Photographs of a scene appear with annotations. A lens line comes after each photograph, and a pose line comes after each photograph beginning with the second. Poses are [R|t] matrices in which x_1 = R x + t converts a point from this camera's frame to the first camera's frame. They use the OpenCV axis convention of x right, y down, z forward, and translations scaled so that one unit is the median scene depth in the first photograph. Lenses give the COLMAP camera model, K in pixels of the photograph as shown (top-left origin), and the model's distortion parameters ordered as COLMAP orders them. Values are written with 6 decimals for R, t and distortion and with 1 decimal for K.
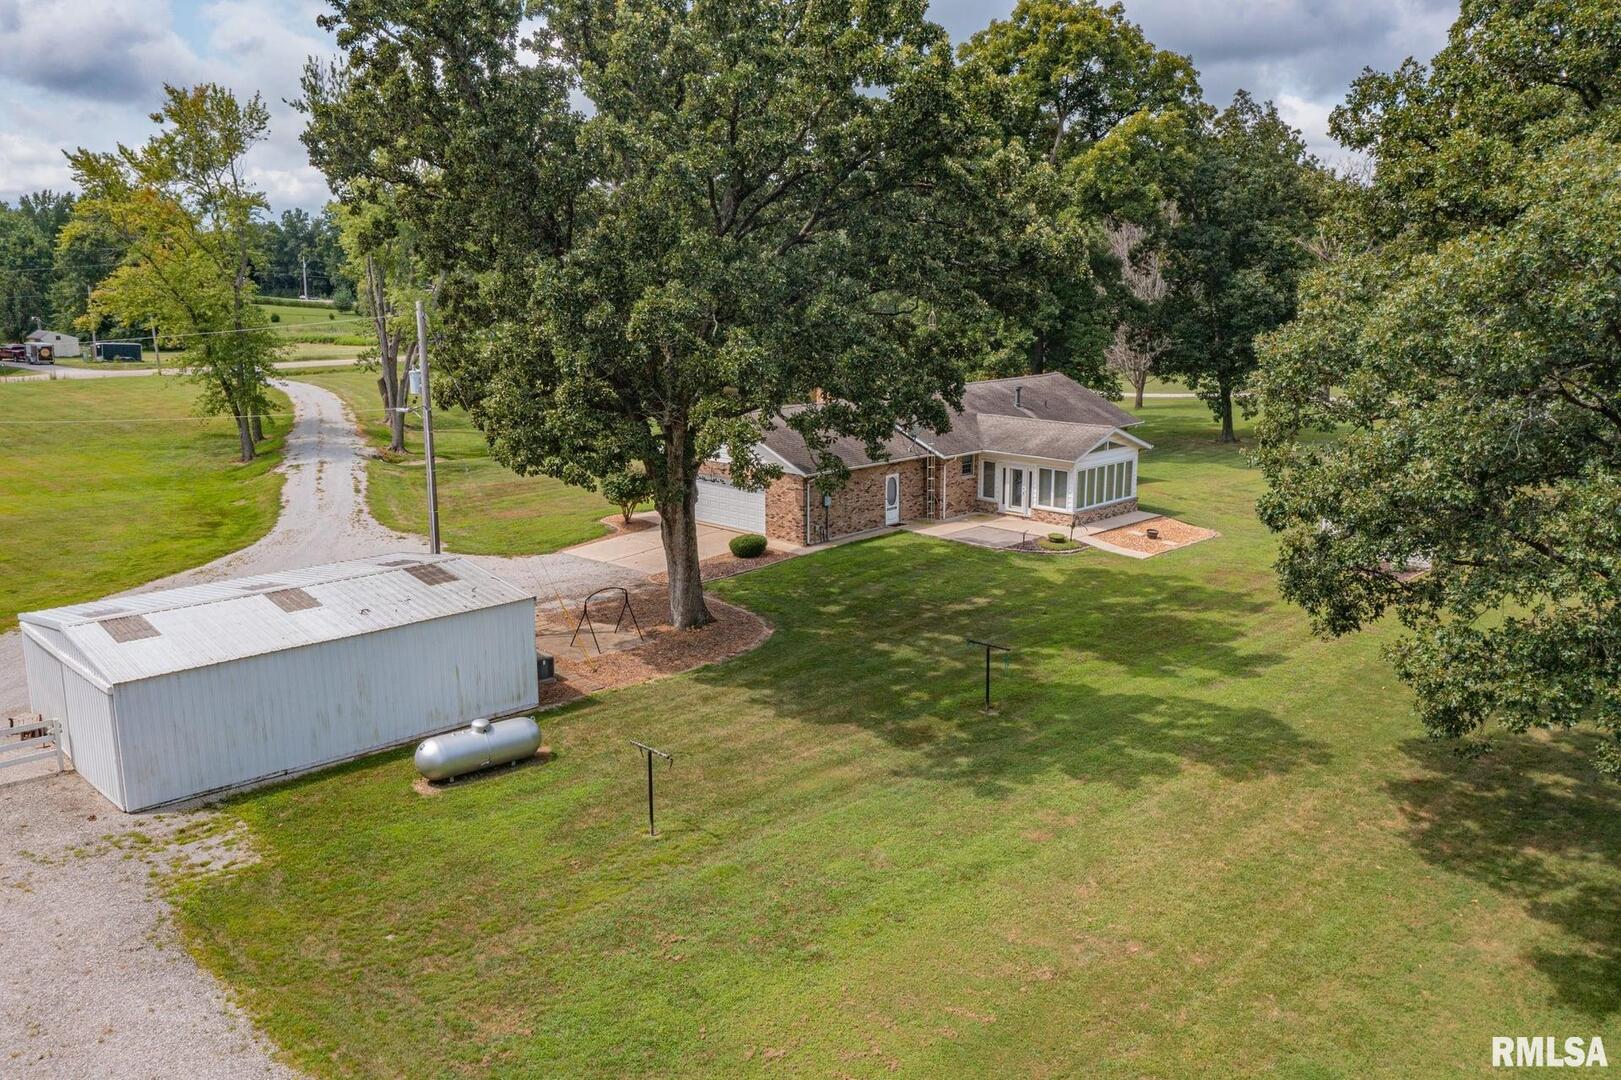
lens RADIAL K [[1315.1, 0, 810.5], [0, 1315.1, 540.0], [0, 0, 1]] dist [0.005868, 0.007720]
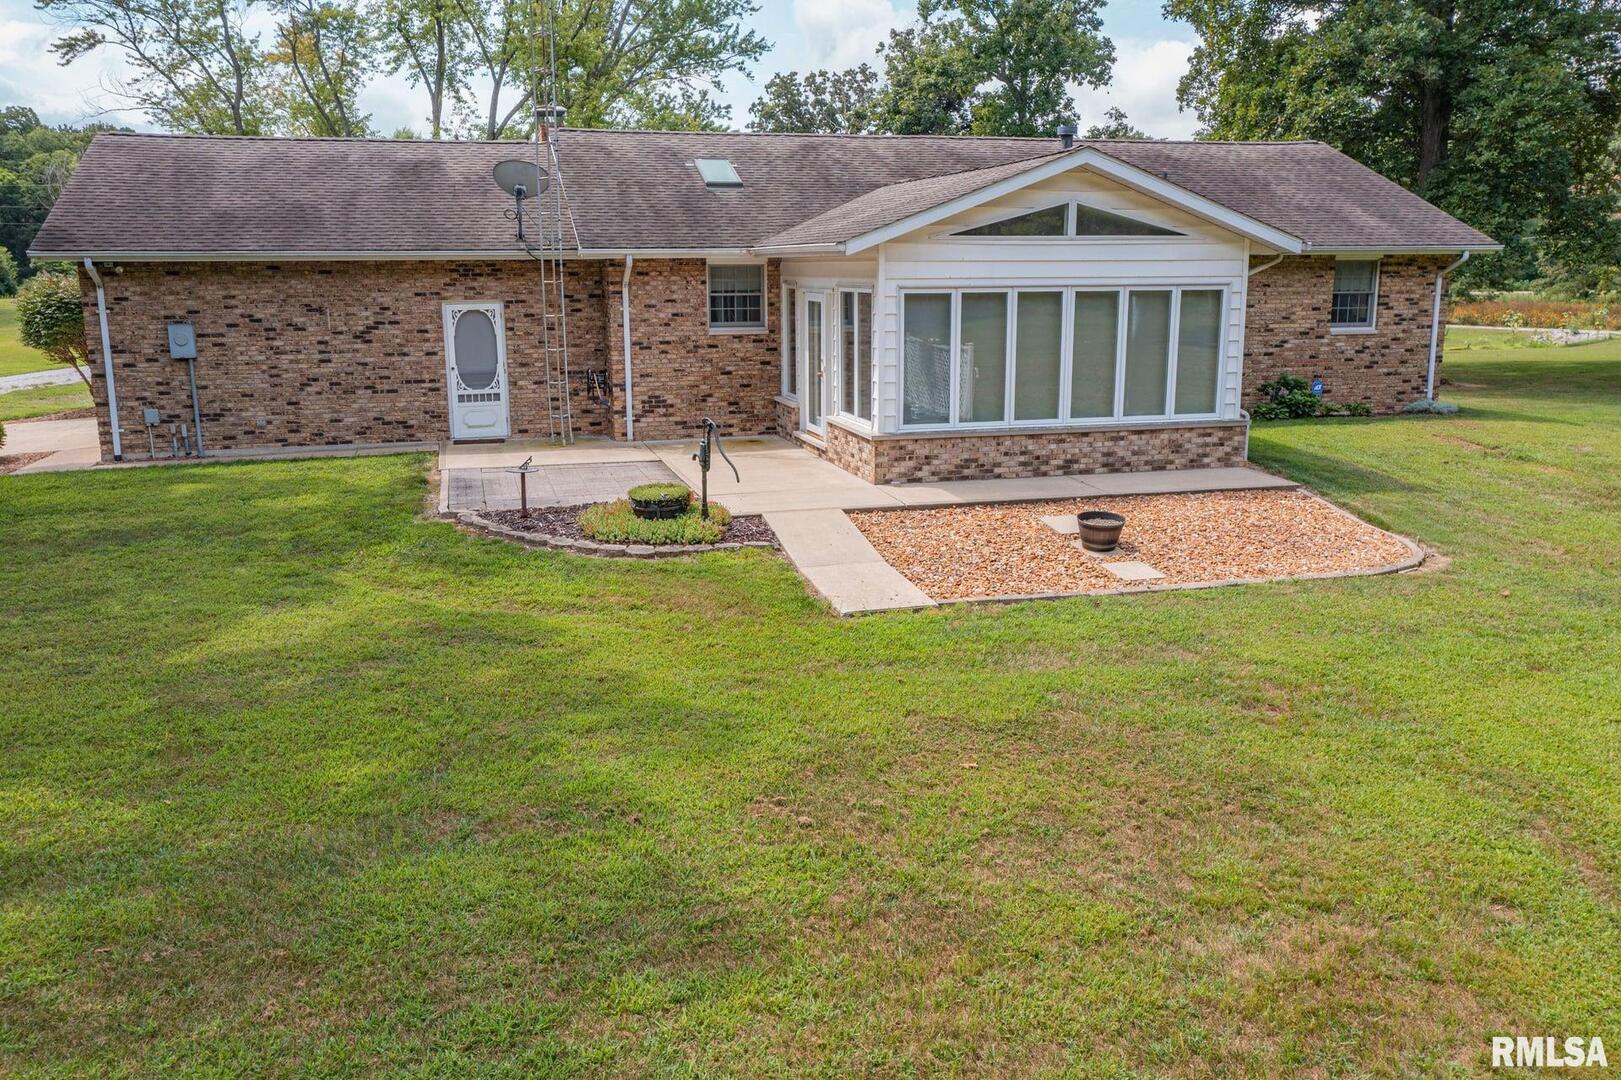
lens RADIAL K [[1315.1, 0, 810.5], [0, 1315.1, 540.0], [0, 0, 1]] dist [0.005868, 0.007720]
pose [[0.868454, 0.098923, -0.485800, 0.441212], [-0.098894, 0.994764, 0.025772, -0.003660], [0.485806, 0.025661, 0.873690, 0.978611]]
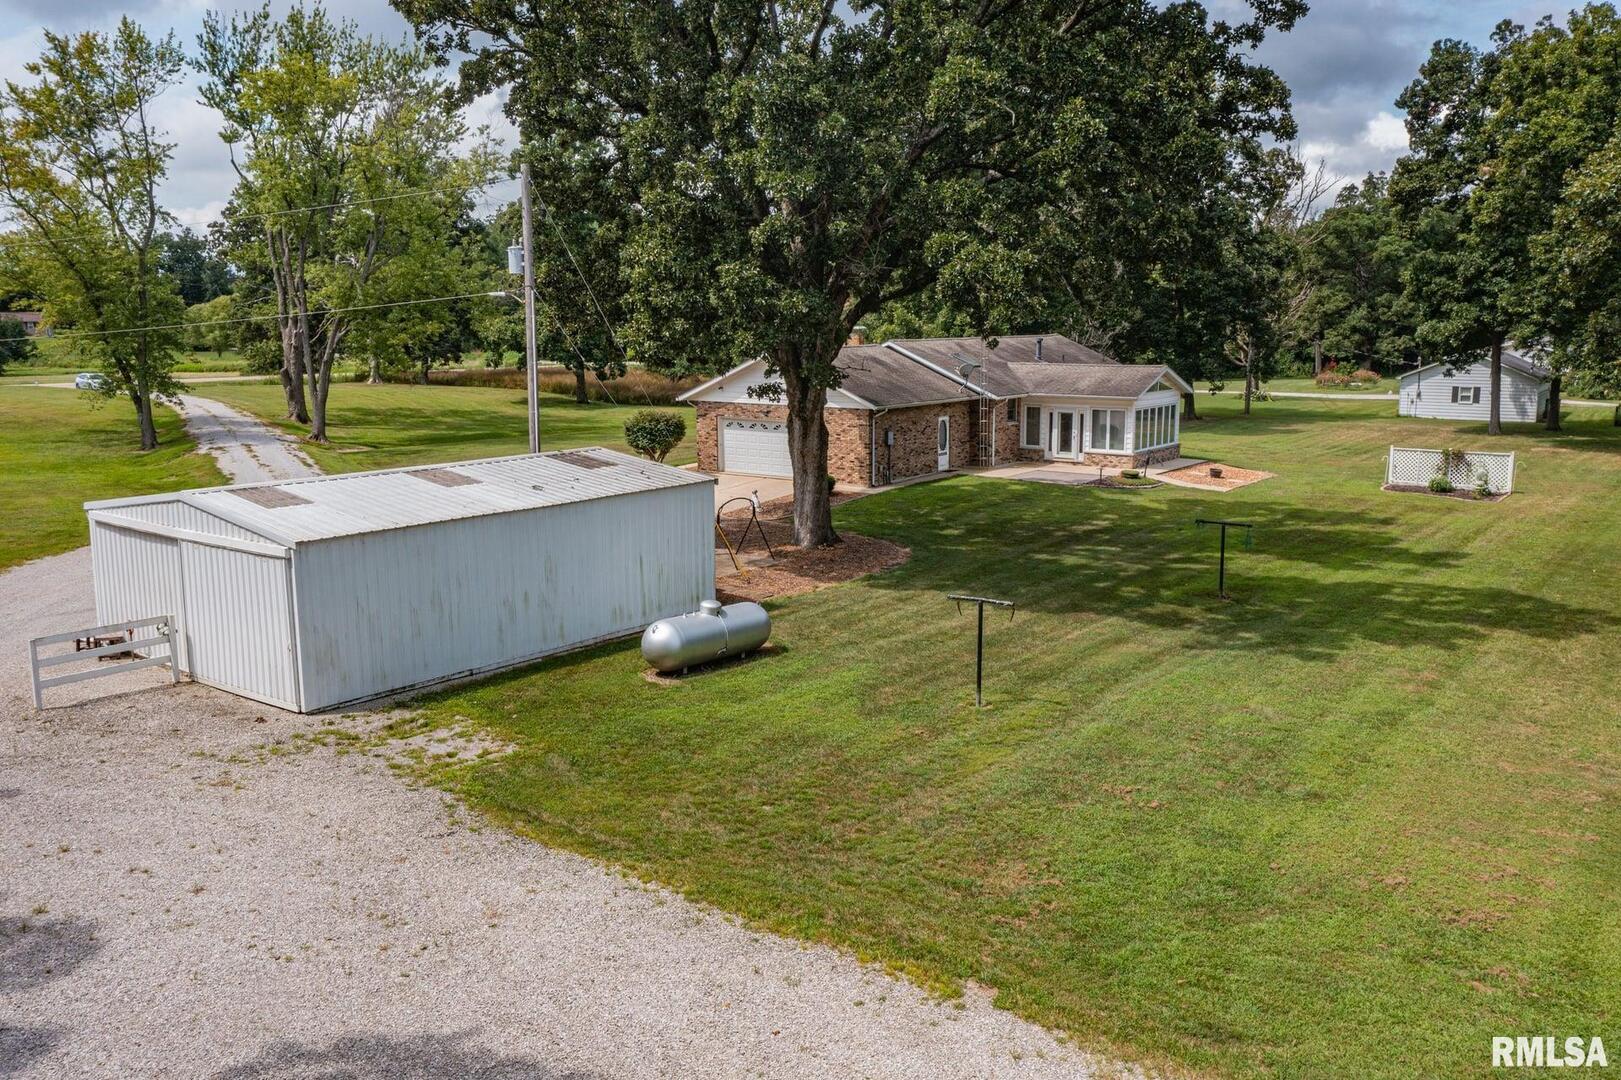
lens RADIAL K [[1315.1, 0, 810.5], [0, 1315.1, 540.0], [0, 0, 1]] dist [0.005868, 0.007720]
pose [[0.989886, -0.022995, 0.139992, -0.221240], [0.028888, 0.998773, -0.040214, 0.097477], [-0.138896, 0.043851, 0.989336, 0.123189]]
